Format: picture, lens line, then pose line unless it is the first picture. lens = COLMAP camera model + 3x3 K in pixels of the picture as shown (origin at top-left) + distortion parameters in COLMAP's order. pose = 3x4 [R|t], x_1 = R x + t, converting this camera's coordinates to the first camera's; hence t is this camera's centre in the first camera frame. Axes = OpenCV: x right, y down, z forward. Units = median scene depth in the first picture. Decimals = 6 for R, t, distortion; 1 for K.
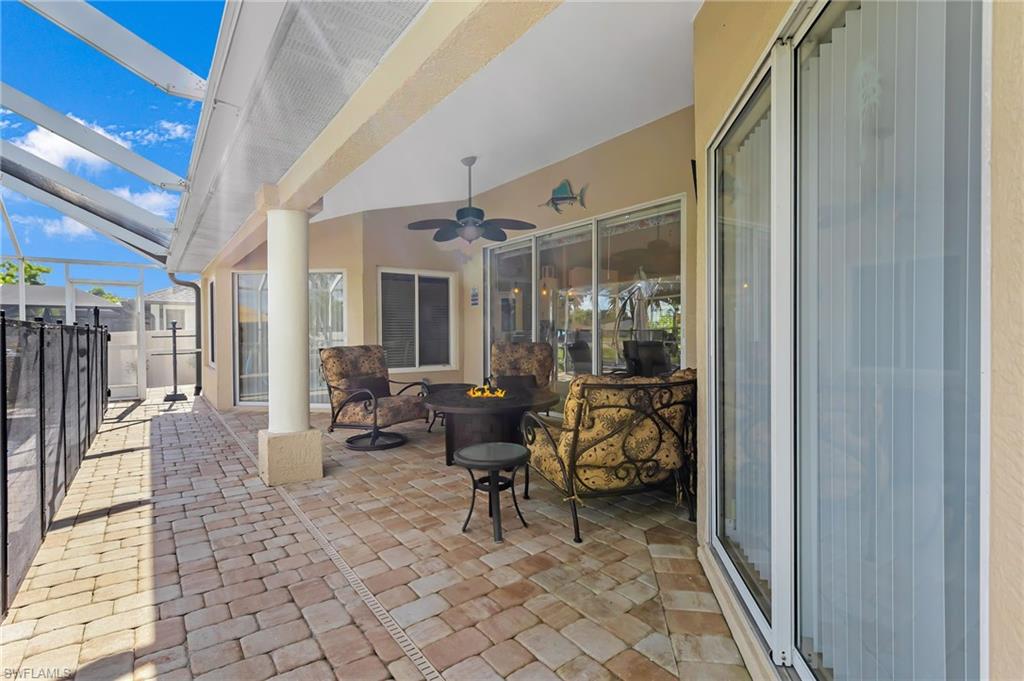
lens RADIAL K [[495.1, 0, 512.9], [0, 495.1, 339.0], [0, 0, 1]] dist [0.004337, 0.000144]
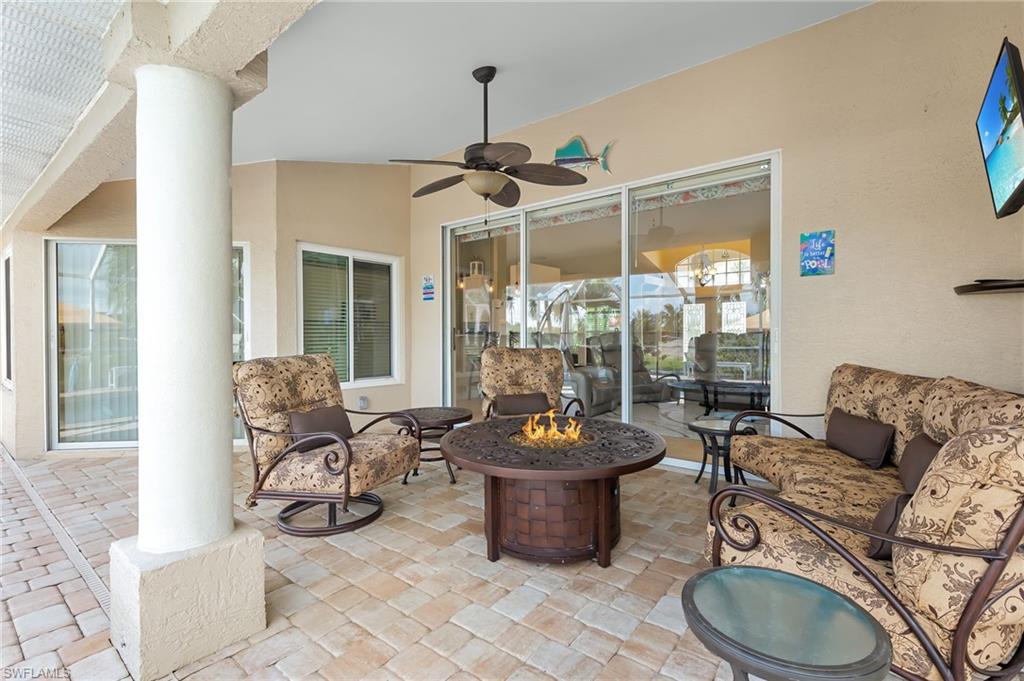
lens RADIAL K [[470.0, 0, 511.4], [0, 470.0, 338.2], [0, 0, 1]] dist [0.003085, 0.001821]
pose [[0.966188, -0.000407, 0.257840, -0.195011], [0.002532, 0.999966, -0.007908, -0.003076], [-0.257828, 0.008294, 0.966155, 0.349909]]
